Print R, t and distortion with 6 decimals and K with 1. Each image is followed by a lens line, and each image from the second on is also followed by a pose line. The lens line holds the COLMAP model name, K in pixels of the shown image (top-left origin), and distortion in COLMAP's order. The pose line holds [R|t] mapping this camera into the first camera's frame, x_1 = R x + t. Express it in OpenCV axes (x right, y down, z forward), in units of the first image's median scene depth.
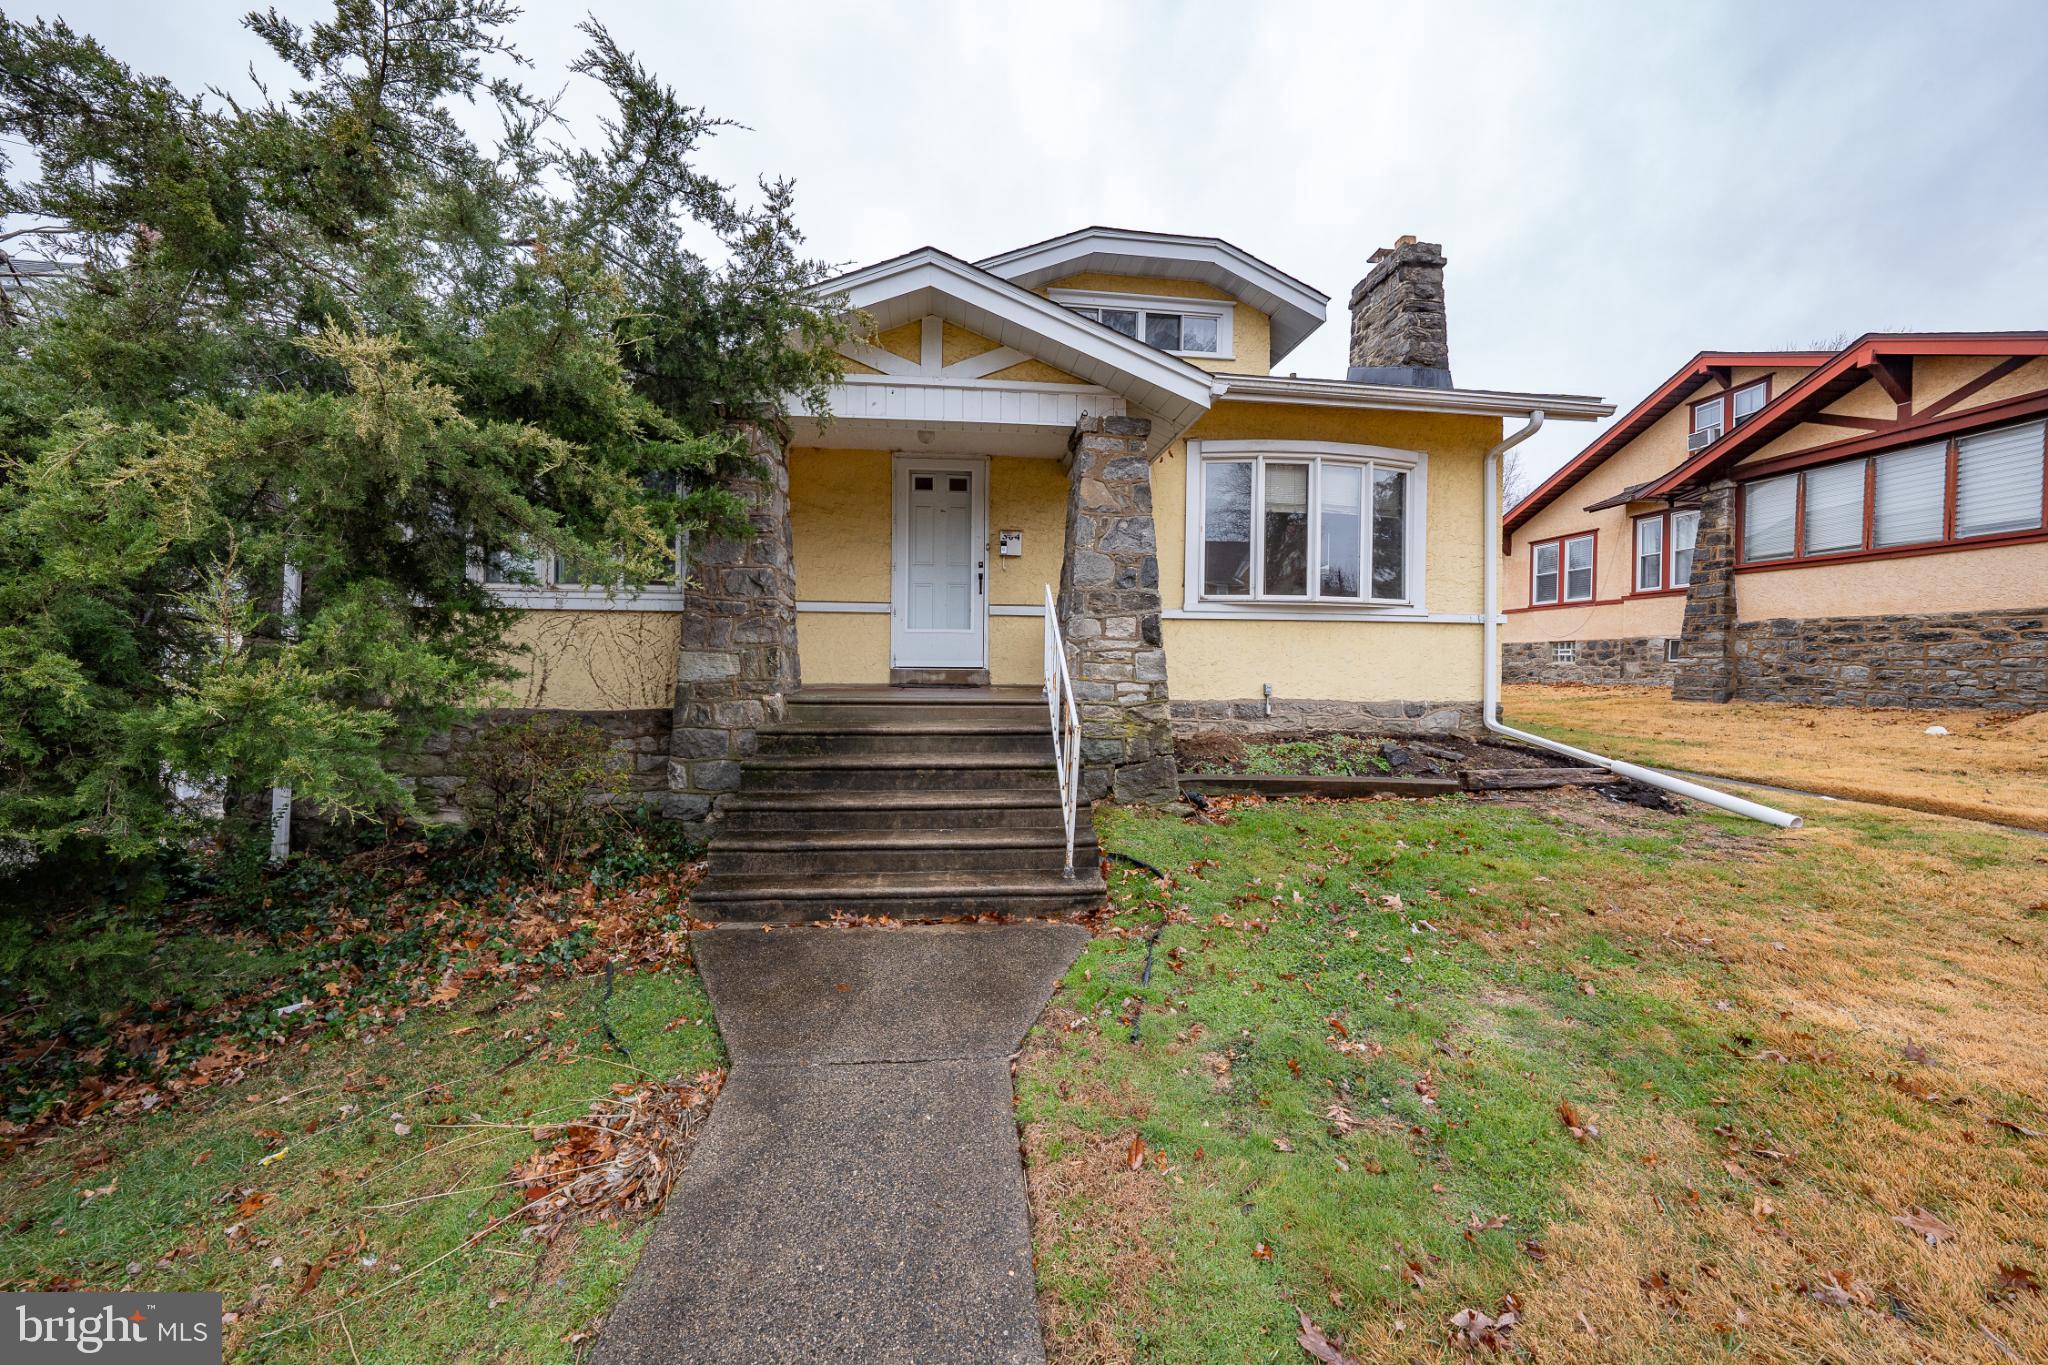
lens RADIAL K [[716.6, 0, 1038.2], [0, 716.6, 664.8], [0, 0, 1]] dist [-0.018438, -0.000055]
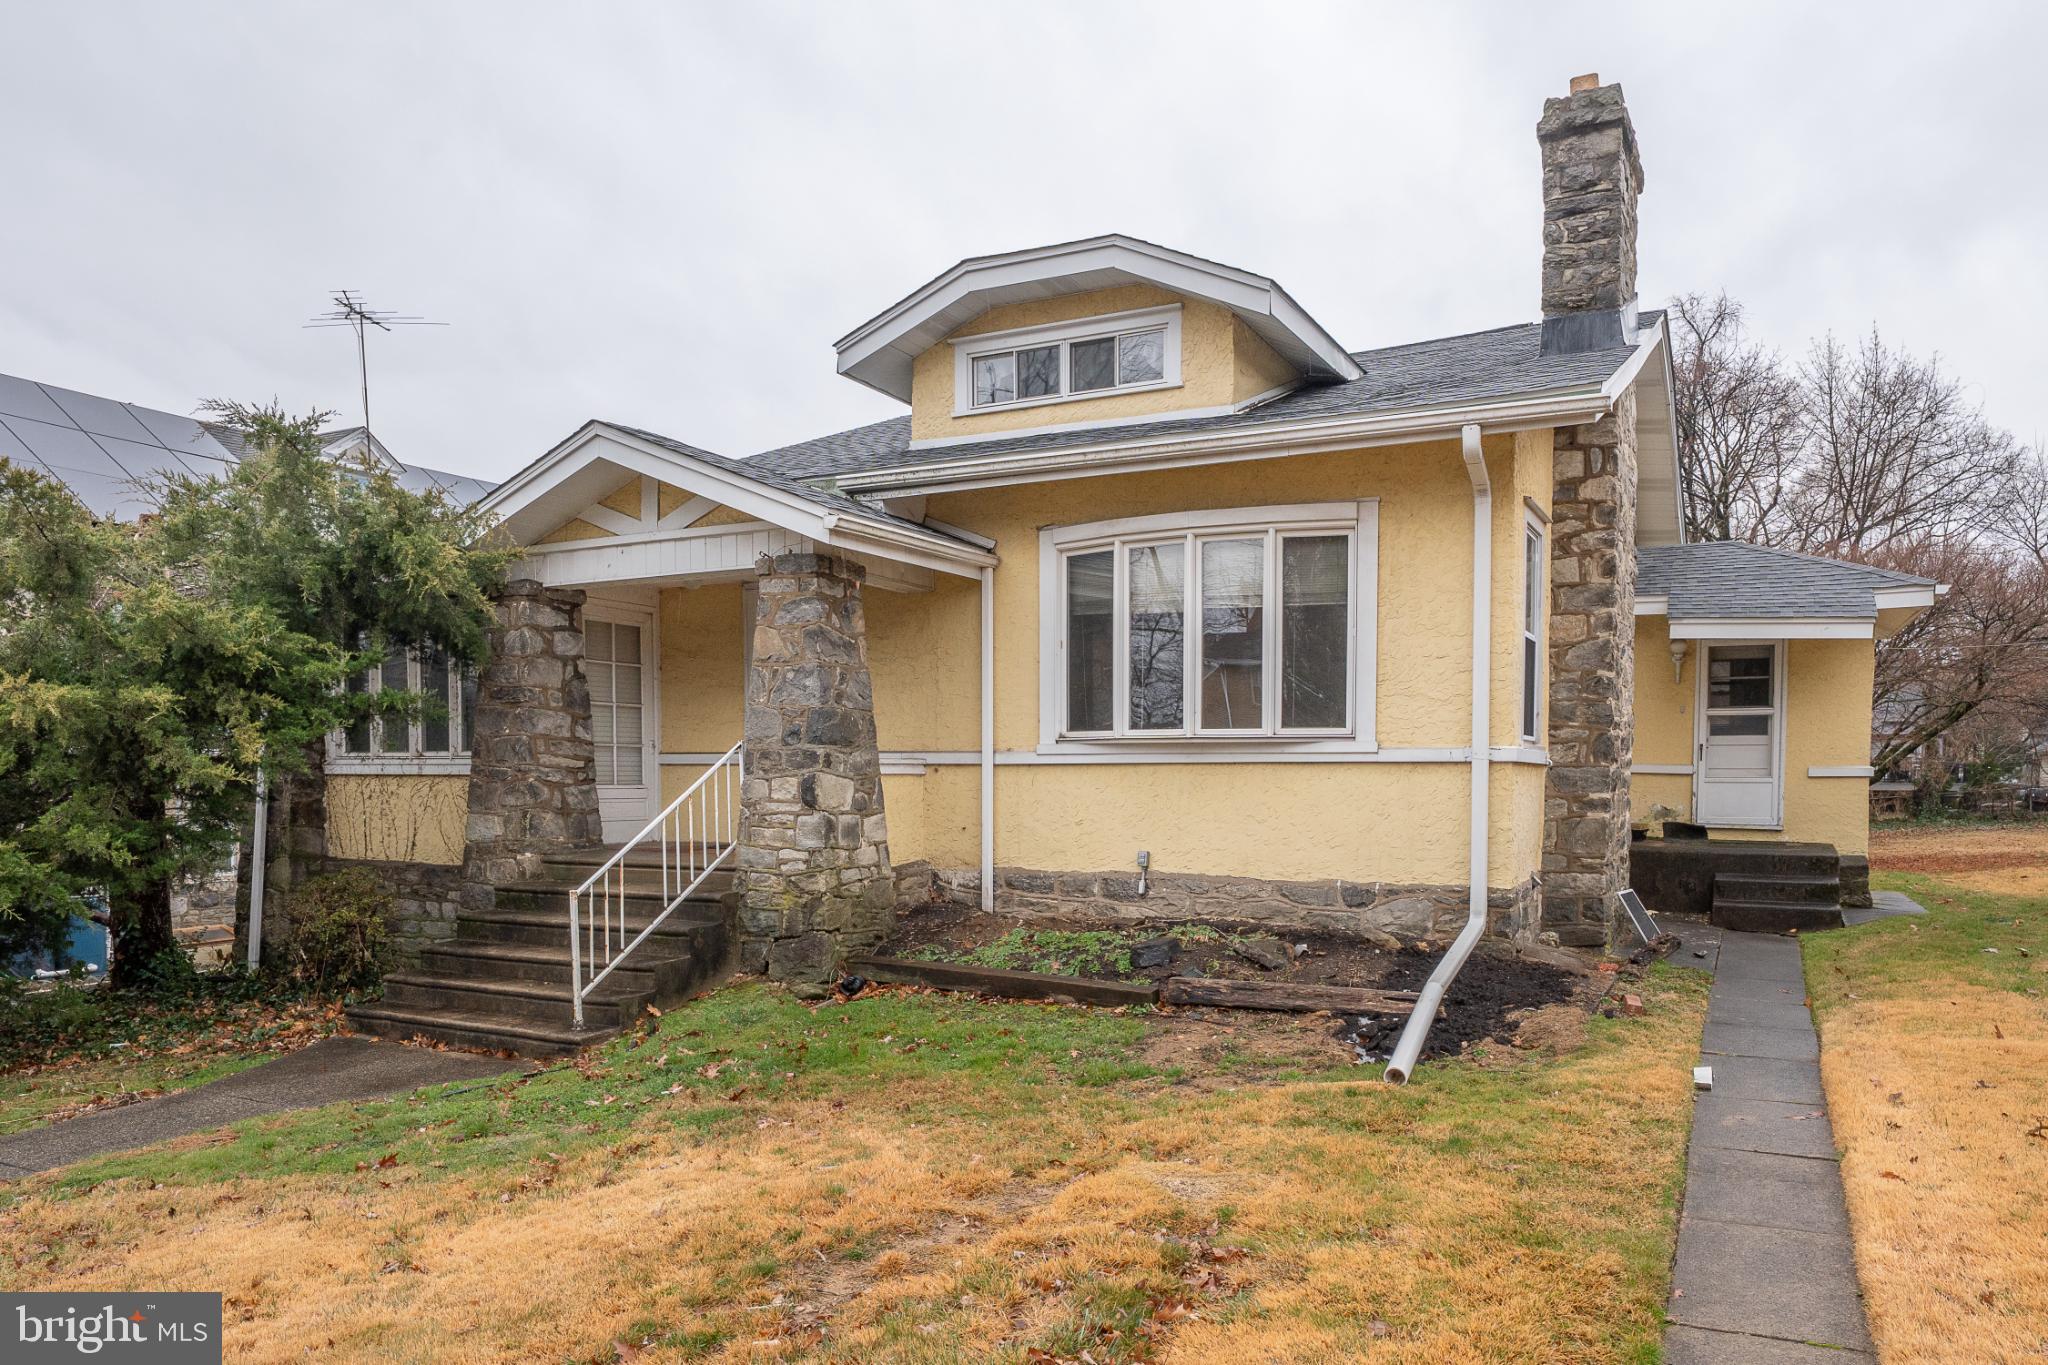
lens RADIAL K [[1323.9, 0, 1133.4], [0, 1323.9, 808.4], [0, 0, 1]] dist [-0.003421, 0.004356]
pose [[0.853081, 0.004650, -0.521758, 1.357431], [0.003859, 0.999877, 0.015221, -0.050336], [0.521765, -0.014999, 0.852957, -0.203044]]
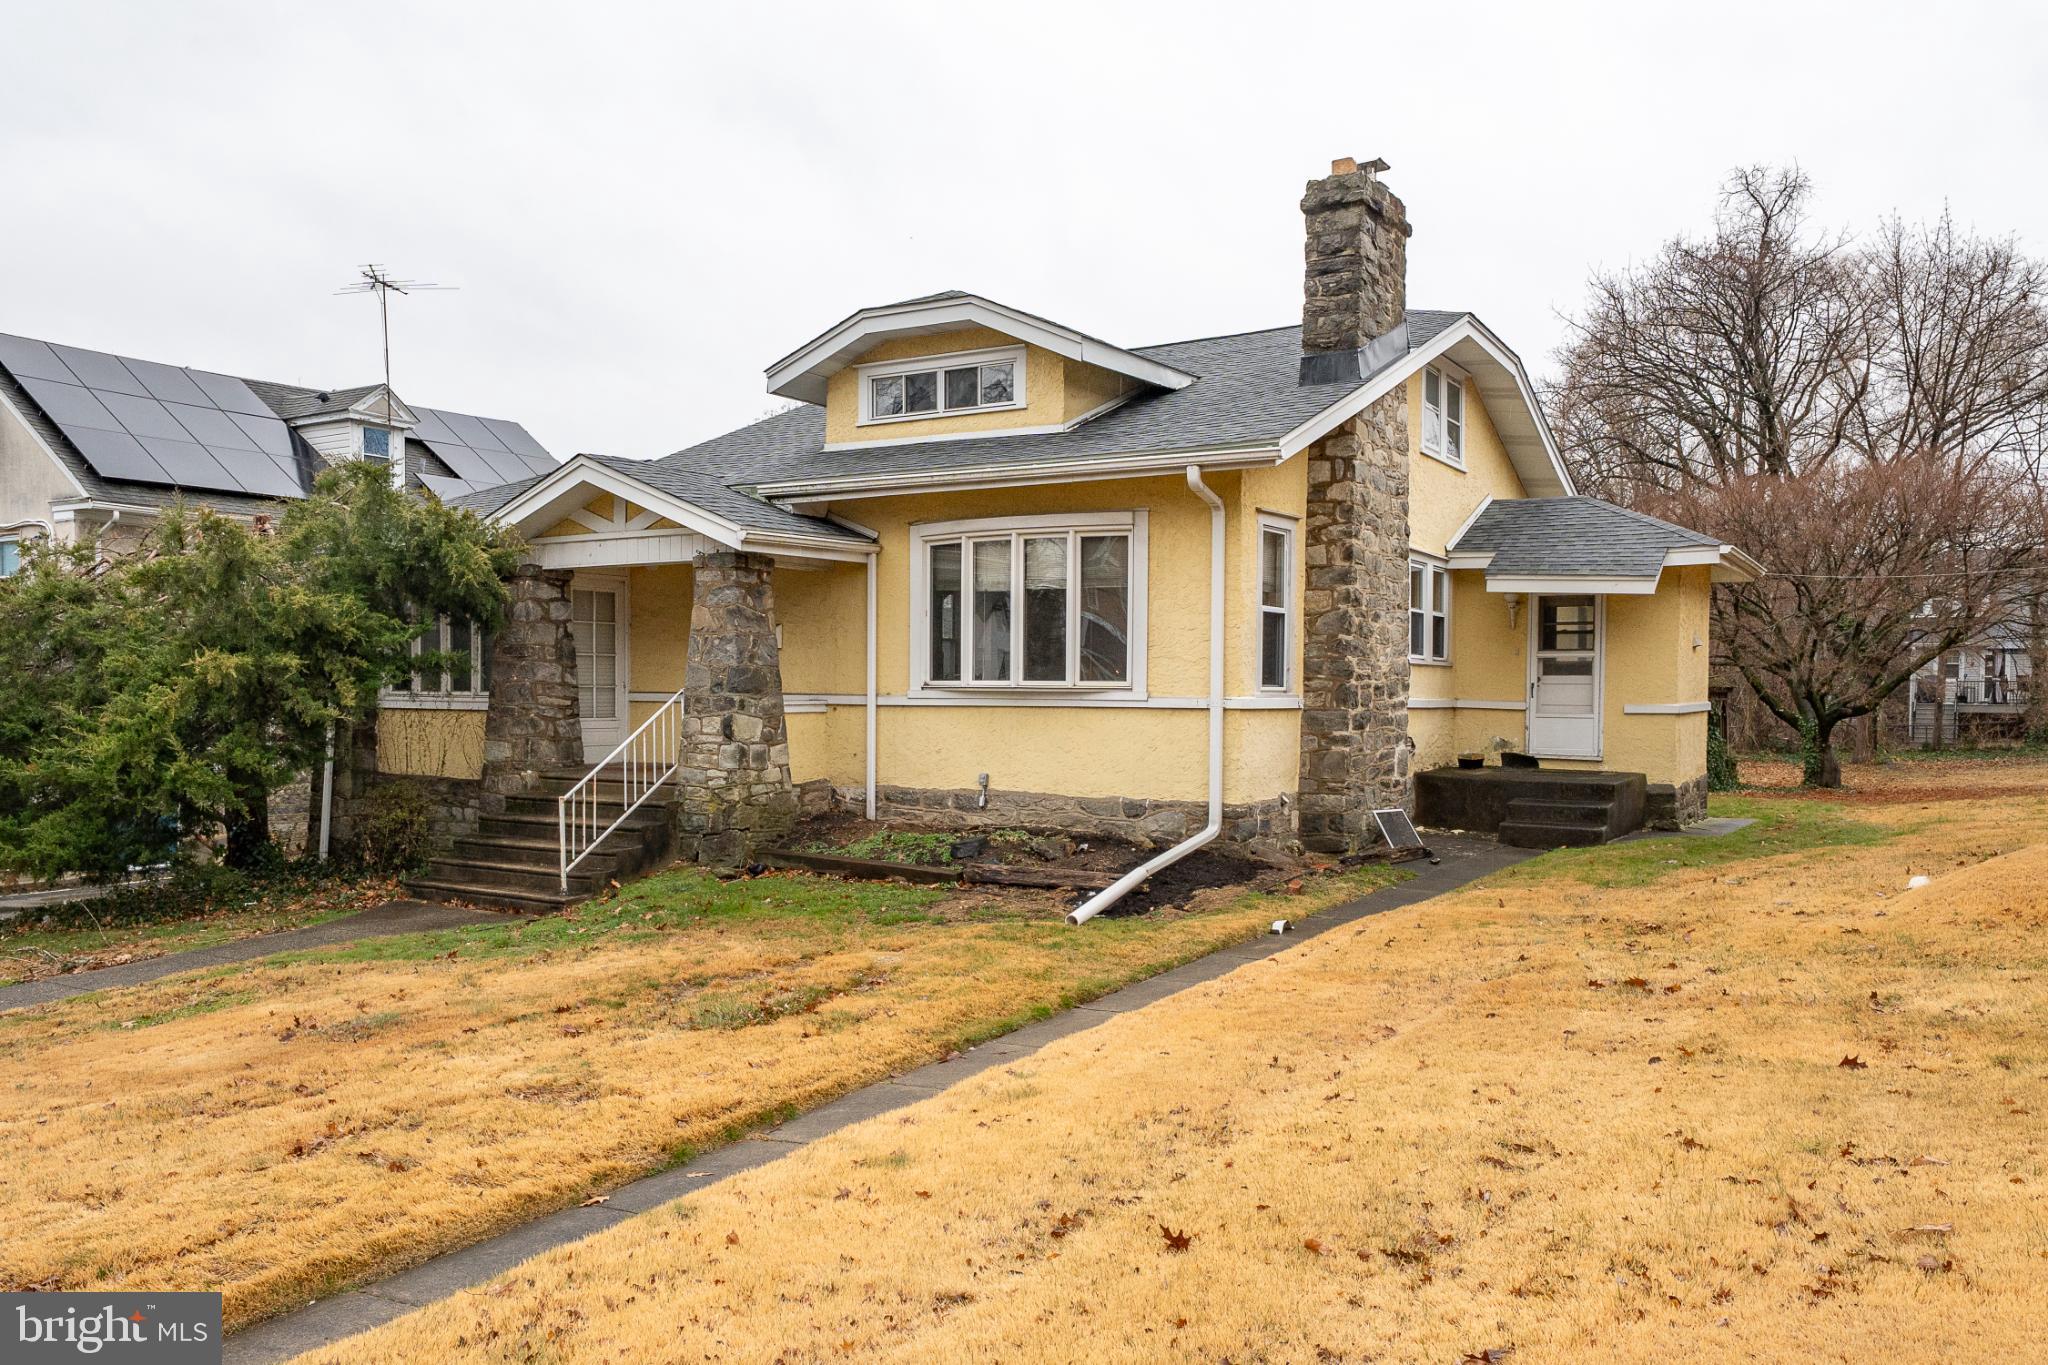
lens RADIAL K [[1555.7, 0, 1019.4], [0, 1555.7, 692.7], [0, 0, 1]] dist [0.012994, -0.000113]
pose [[0.787086, -0.002813, -0.616837, 2.177721], [-0.000770, 0.999984, -0.005542, -0.092457], [0.616843, 0.004837, 0.787072, -0.788022]]
